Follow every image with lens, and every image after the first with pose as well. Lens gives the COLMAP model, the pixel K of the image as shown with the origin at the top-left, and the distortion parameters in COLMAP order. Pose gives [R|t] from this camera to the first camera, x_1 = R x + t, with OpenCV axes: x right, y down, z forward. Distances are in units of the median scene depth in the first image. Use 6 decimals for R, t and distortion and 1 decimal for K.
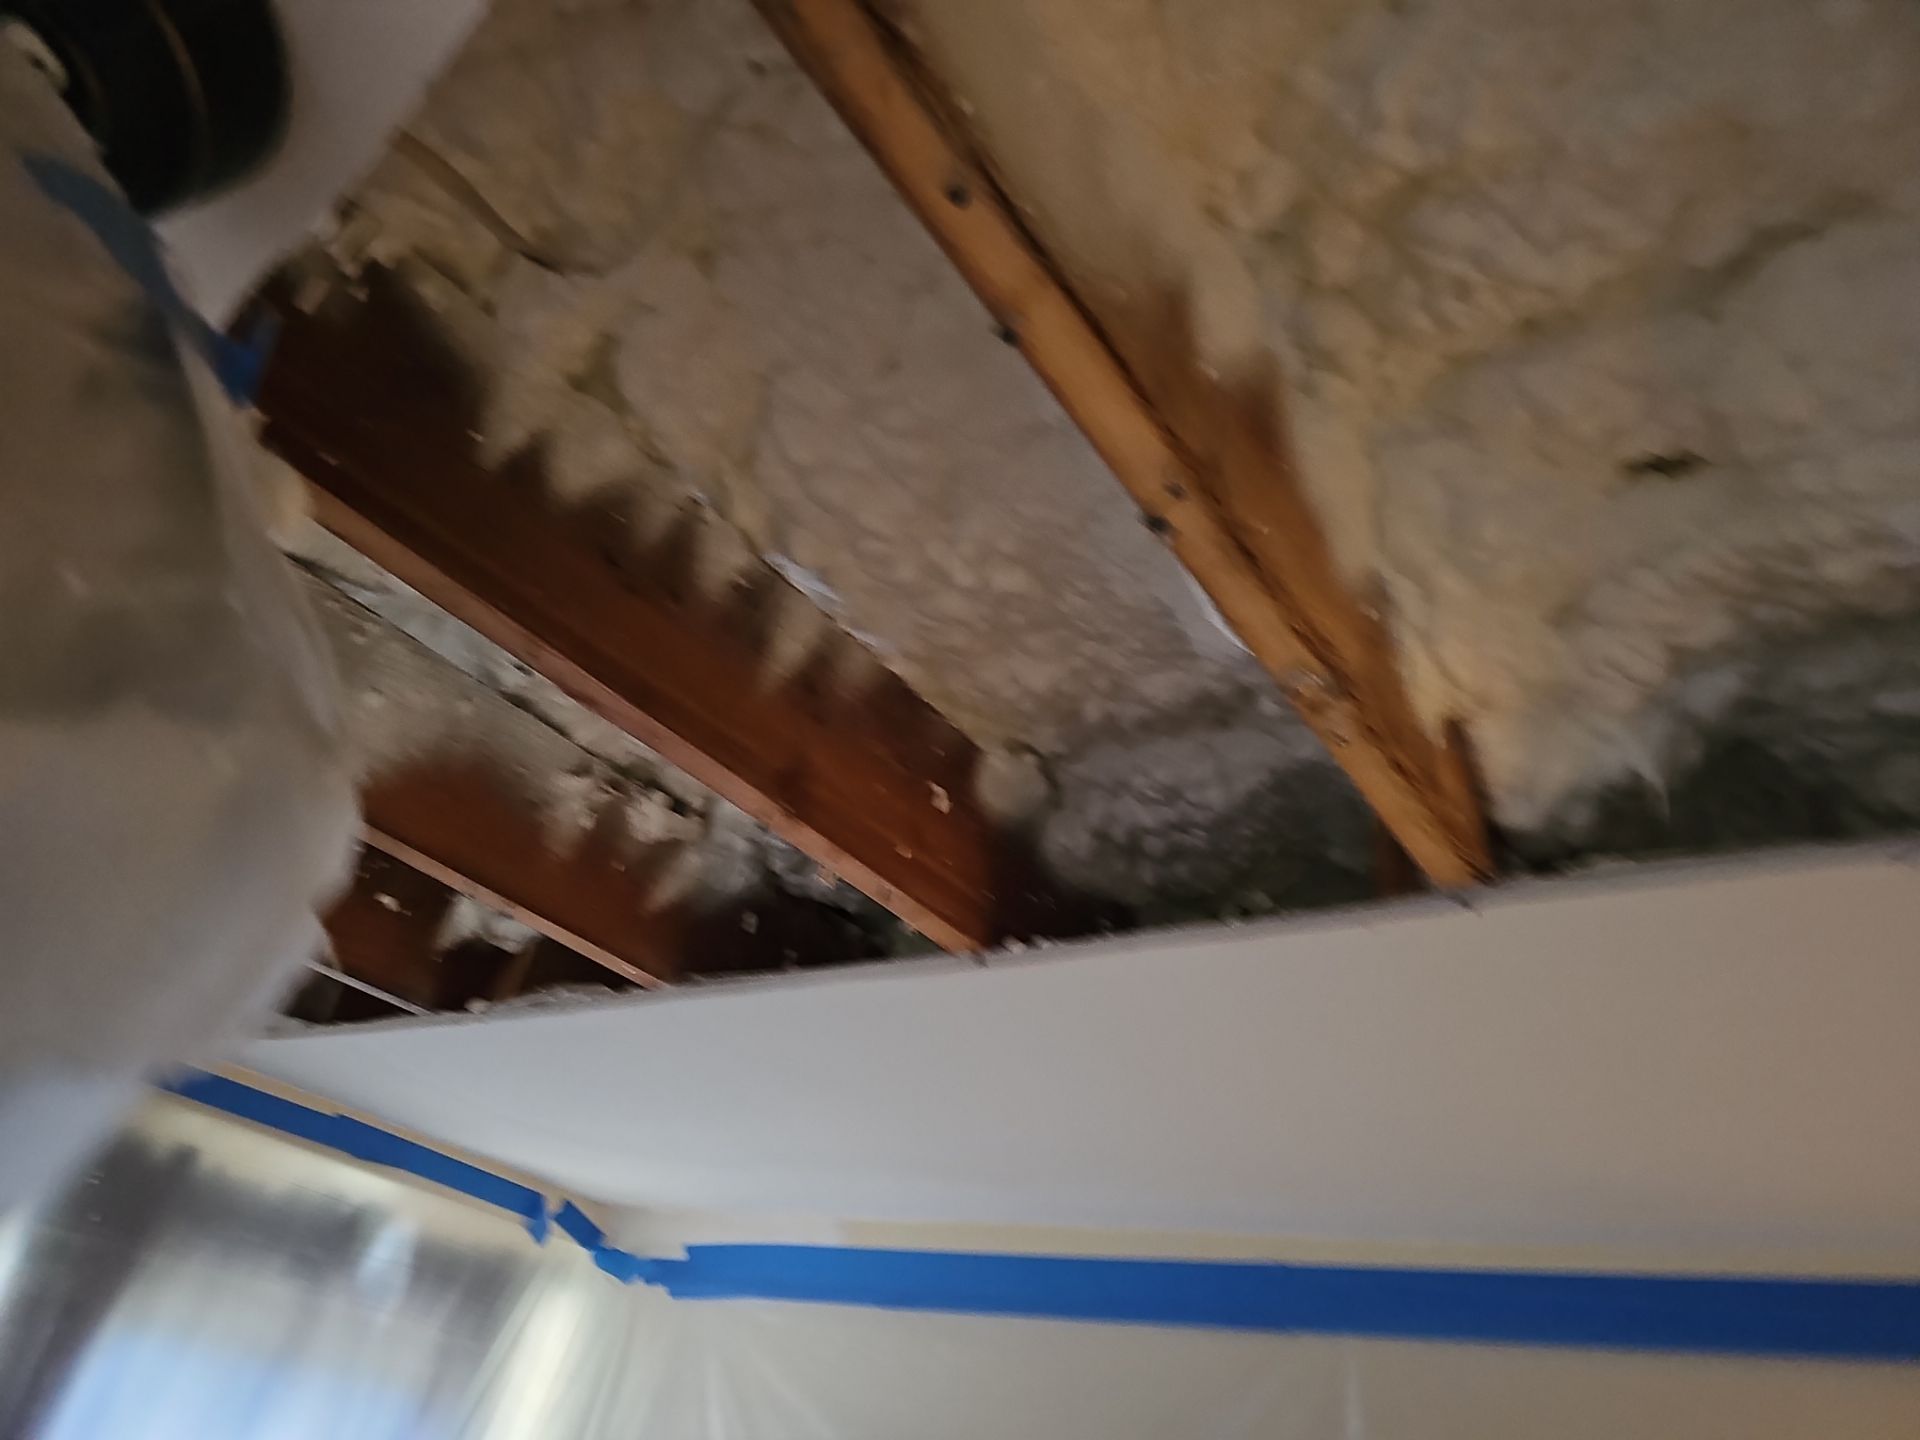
lens RADIAL K [[1258.4, 0, 971.7], [0, 1258.4, 721.0], [0, 0, 1]] dist [0.039764, -0.041176]
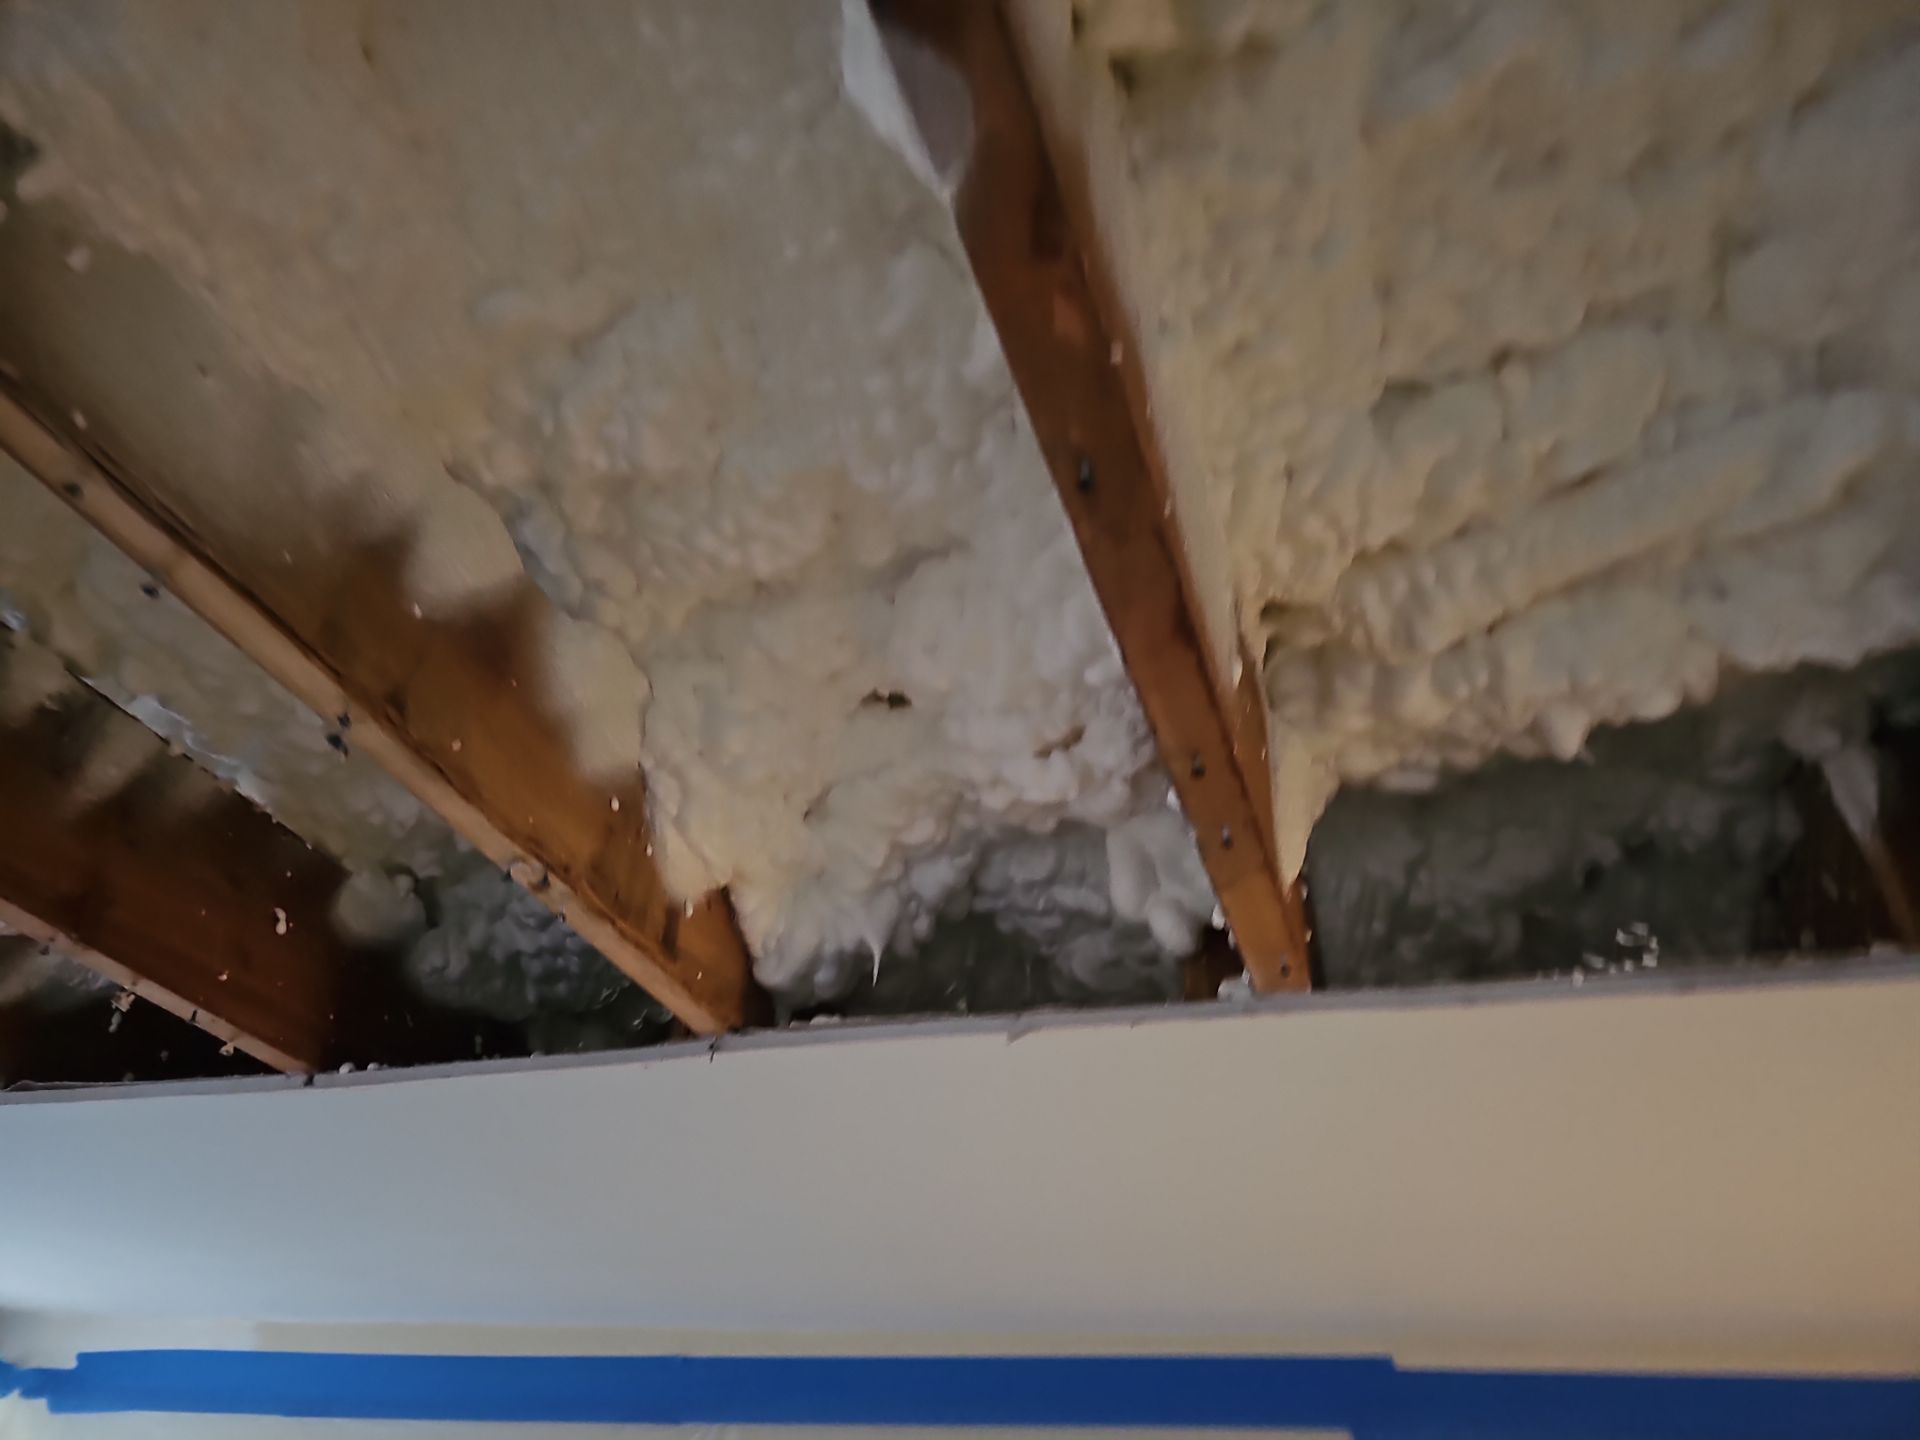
lens RADIAL K [[1258.4, 0, 974.4], [0, 1258.4, 712.5], [0, 0, 1]] dist [0.039764, -0.041176]
pose [[0.957903, 0.095465, 0.270755, 0.253492], [-0.081516, 0.994721, -0.062331, -0.103036], [-0.275276, 0.037637, 0.960628, -0.180919]]
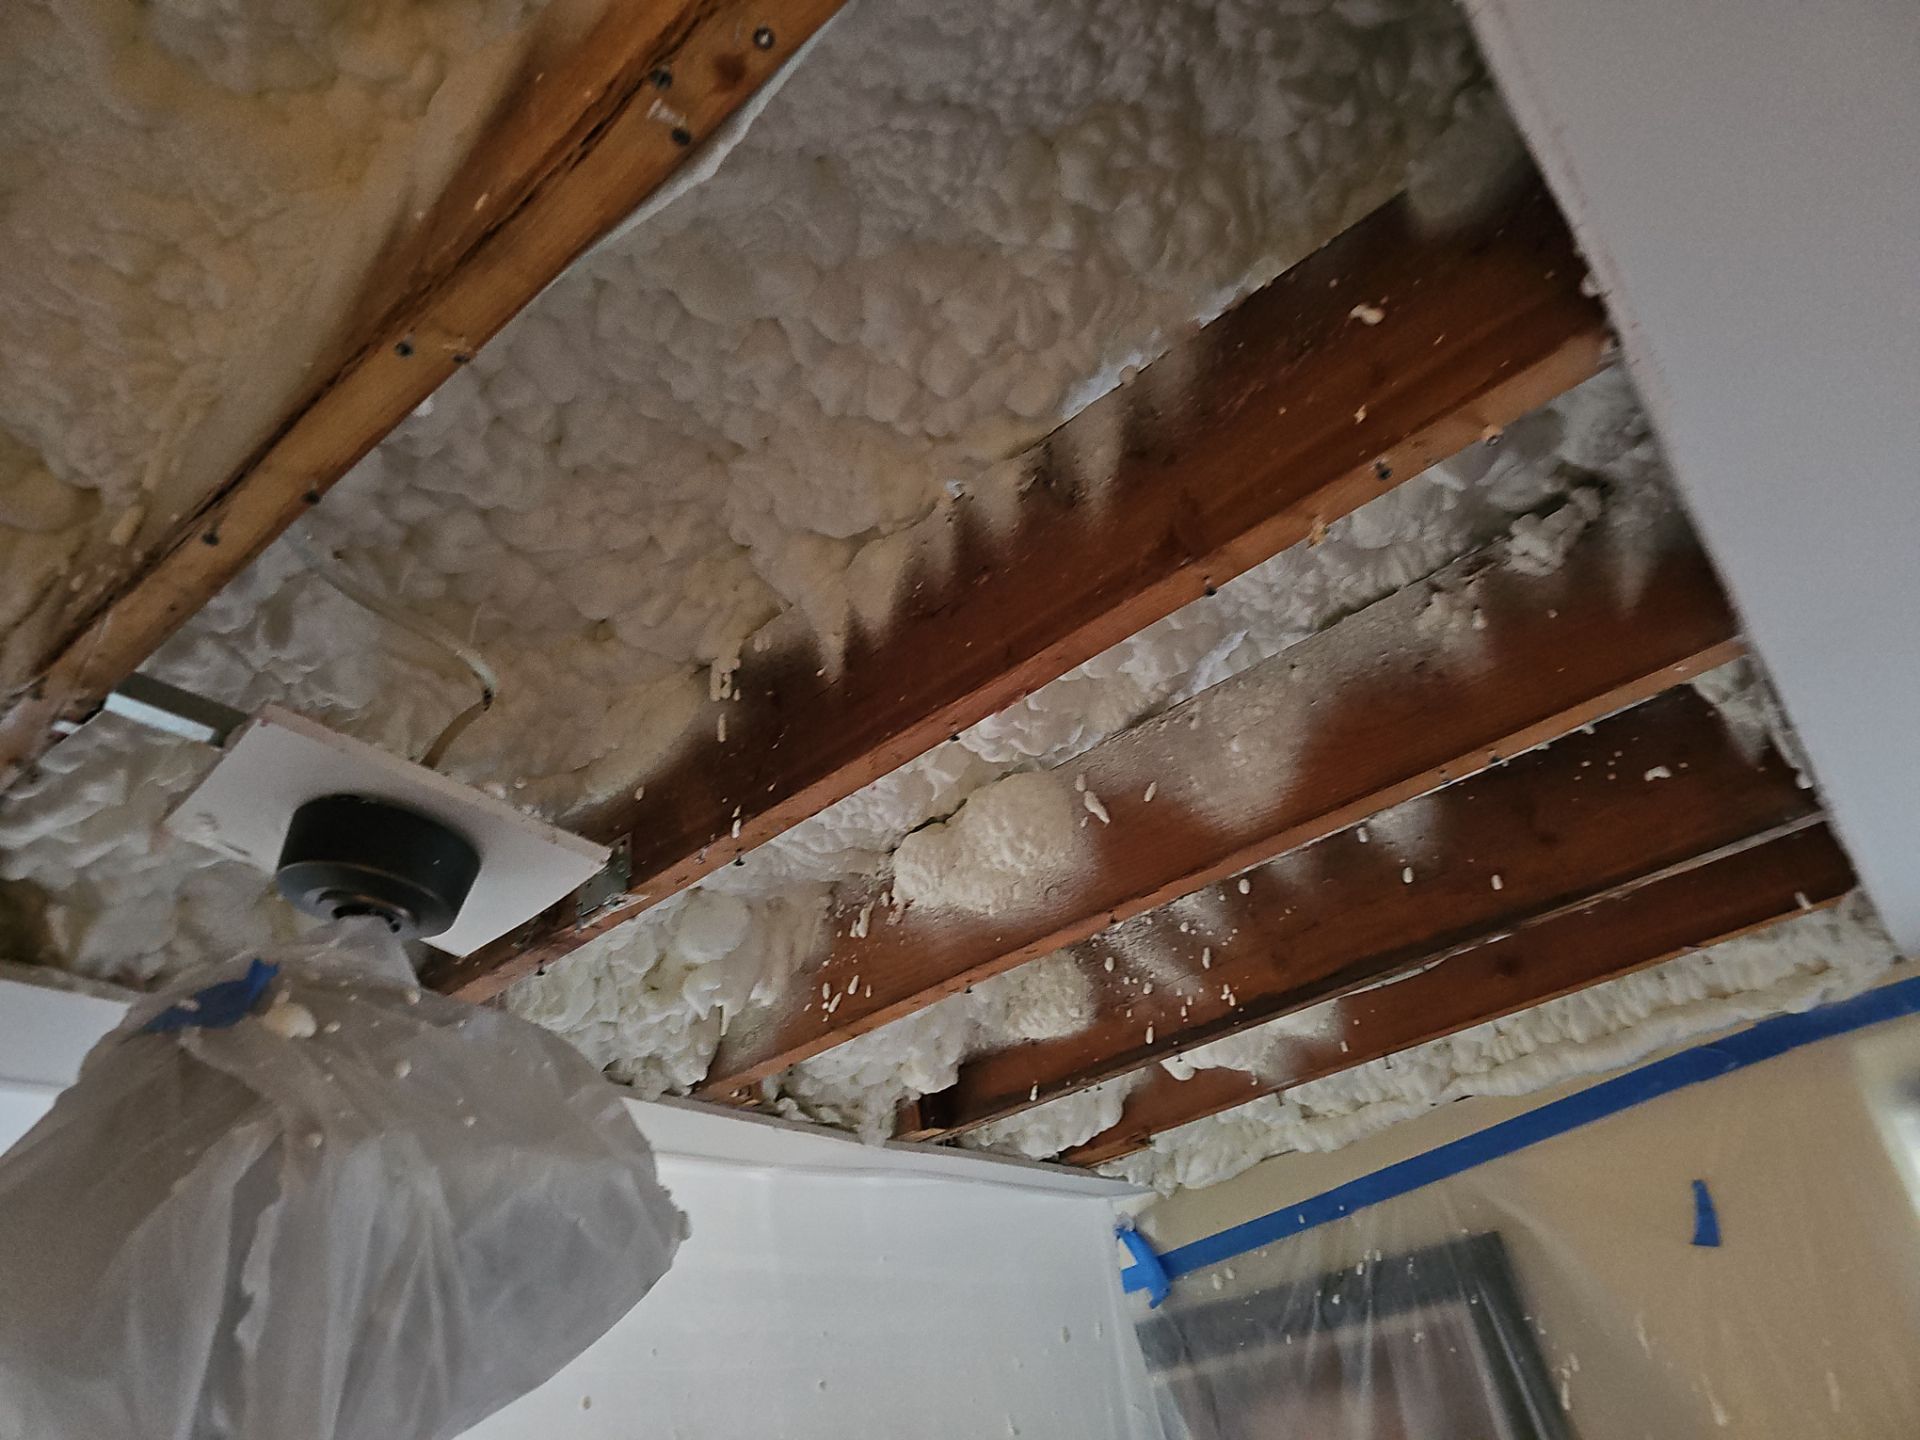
lens RADIAL K [[1258.4, 0, 960.4], [0, 1258.4, 722.4], [0, 0, 1]] dist [0.039764, -0.041176]
pose [[-0.073876, -0.669447, -0.739177, 0.417385], [0.642441, 0.534966, -0.548708, 0.488975], [0.762766, -0.515415, 0.390559, 0.496280]]
